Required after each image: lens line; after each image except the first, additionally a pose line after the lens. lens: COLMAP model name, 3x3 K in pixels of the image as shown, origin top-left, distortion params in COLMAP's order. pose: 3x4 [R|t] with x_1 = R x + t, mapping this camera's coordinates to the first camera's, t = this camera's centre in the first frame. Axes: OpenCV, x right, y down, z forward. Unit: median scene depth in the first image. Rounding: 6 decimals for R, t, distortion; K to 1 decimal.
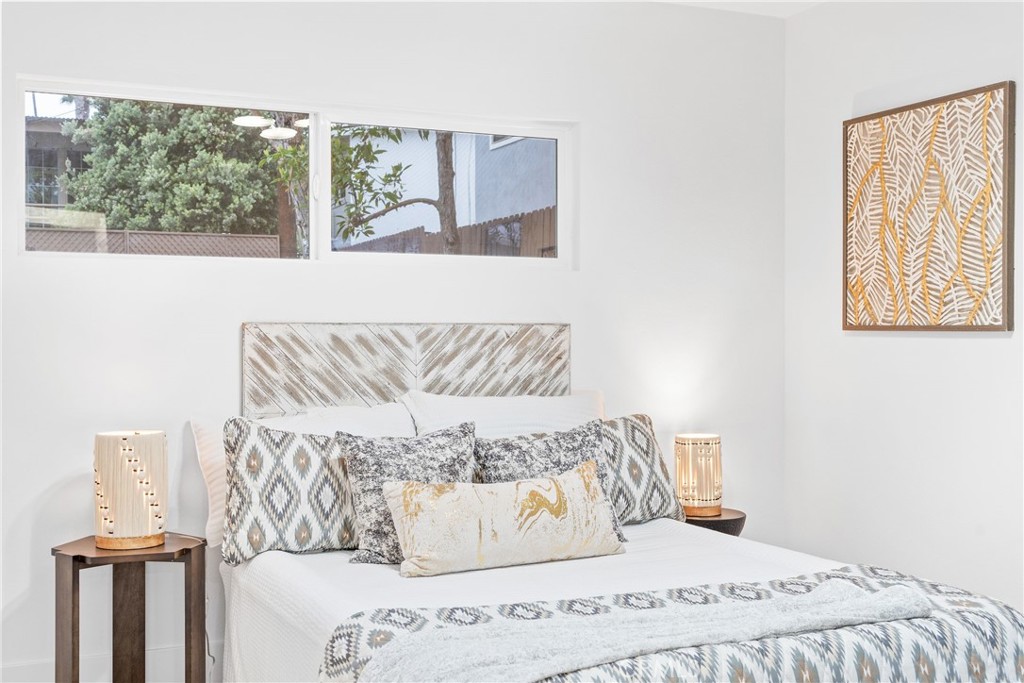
lens RADIAL K [[1126.3, 0, 512.0], [0, 1126.3, 340.8], [0, 0, 1]] dist [0.030469, 0.000000]
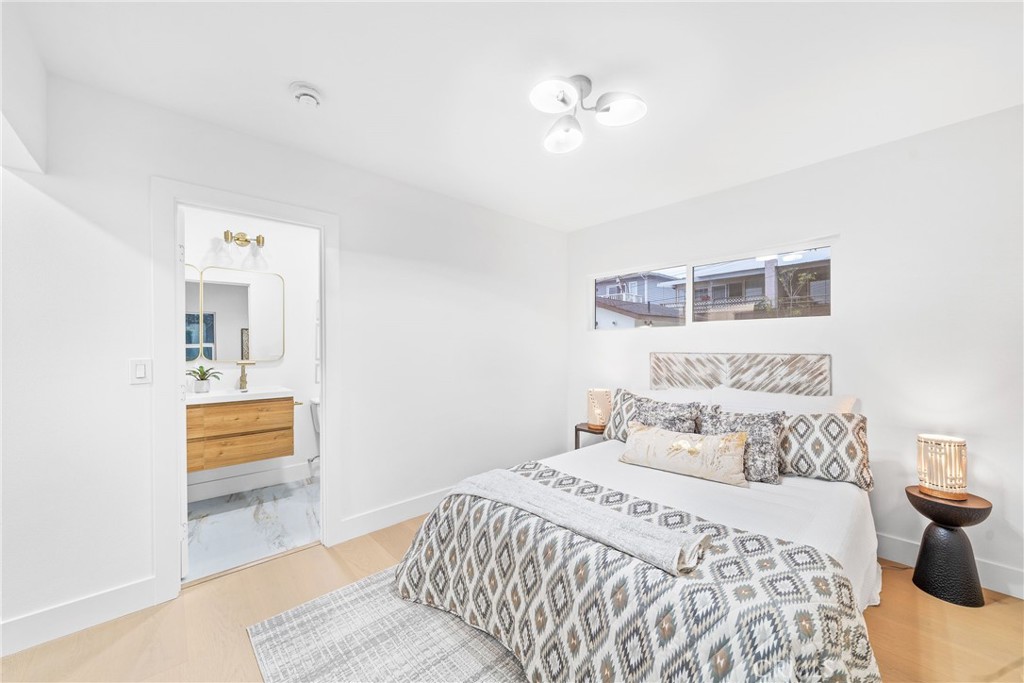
lens RADIAL K [[396.6, 0, 512.0], [0, 396.6, 343.1], [0, 0, 1]] dist [-0.002522, -0.000249]
pose [[0.314724, -0.004152, -0.949174, 0.488300], [0.001598, 0.999991, -0.003845, -0.031903], [0.949182, -0.000307, 0.314728, 0.378201]]
